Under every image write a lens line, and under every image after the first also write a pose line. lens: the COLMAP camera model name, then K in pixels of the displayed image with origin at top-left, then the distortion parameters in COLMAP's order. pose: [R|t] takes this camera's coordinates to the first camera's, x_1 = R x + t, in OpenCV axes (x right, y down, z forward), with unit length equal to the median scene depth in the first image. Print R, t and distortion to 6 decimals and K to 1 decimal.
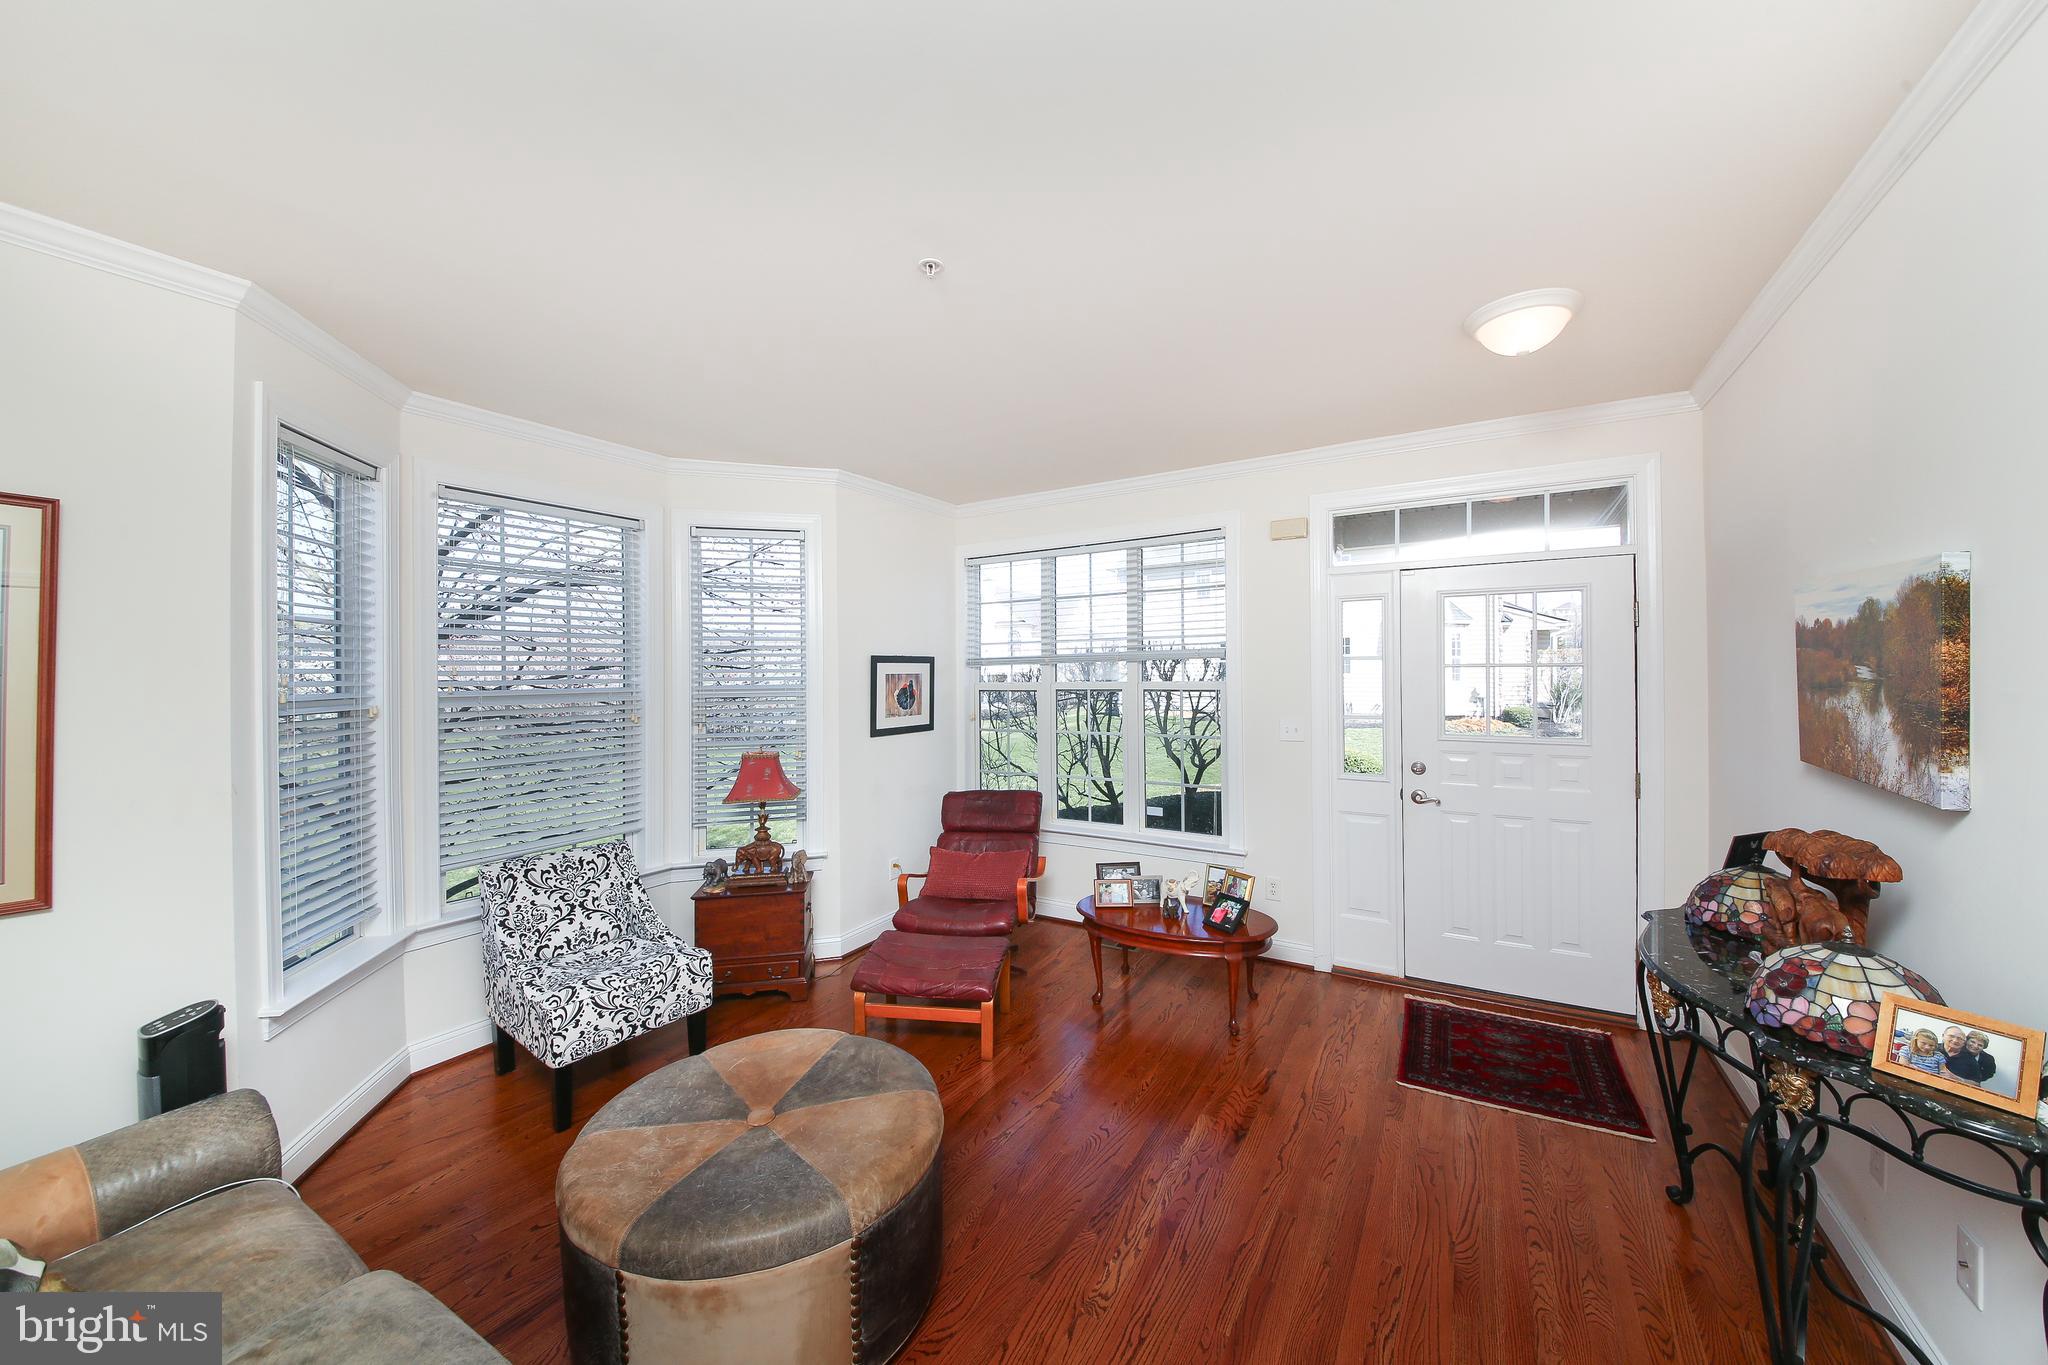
lens RADIAL K [[750.3, 0, 1024.0], [0, 750.3, 682.5], [0, 0, 1]] dist [0.000412, -0.000024]
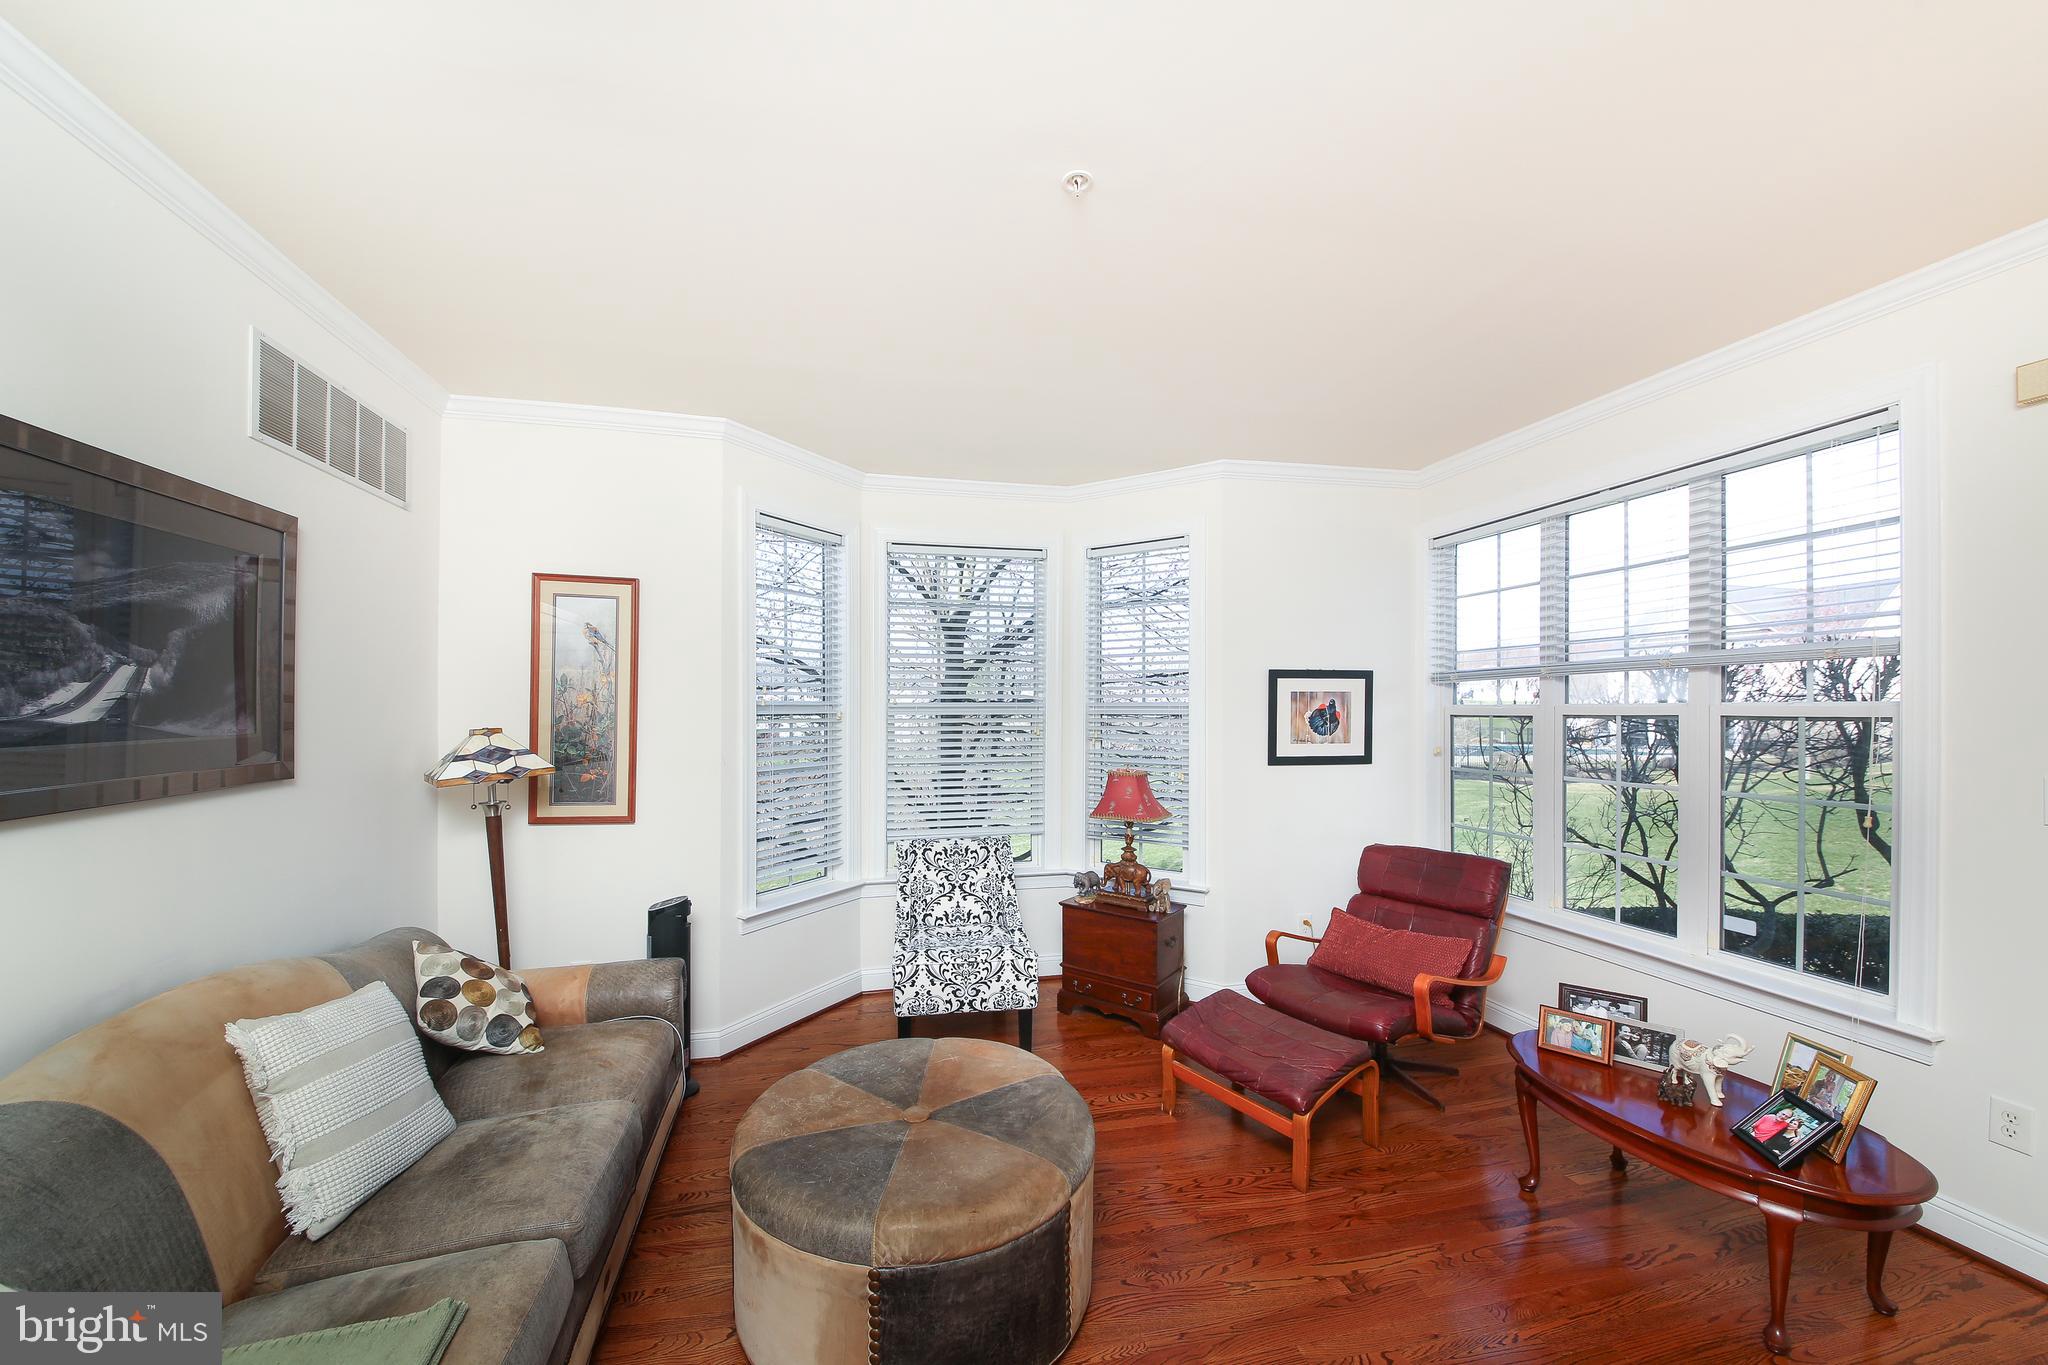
lens RADIAL K [[763.4, 0, 1015.1], [0, 763.4, 715.9], [0, 0, 1]] dist [0.052084, -0.038648]
pose [[0.687441, 0.023565, -0.725858, 0.304185], [-0.019974, 0.999709, 0.013539, 0.013814], [0.725966, 0.005191, 0.687711, 0.233356]]
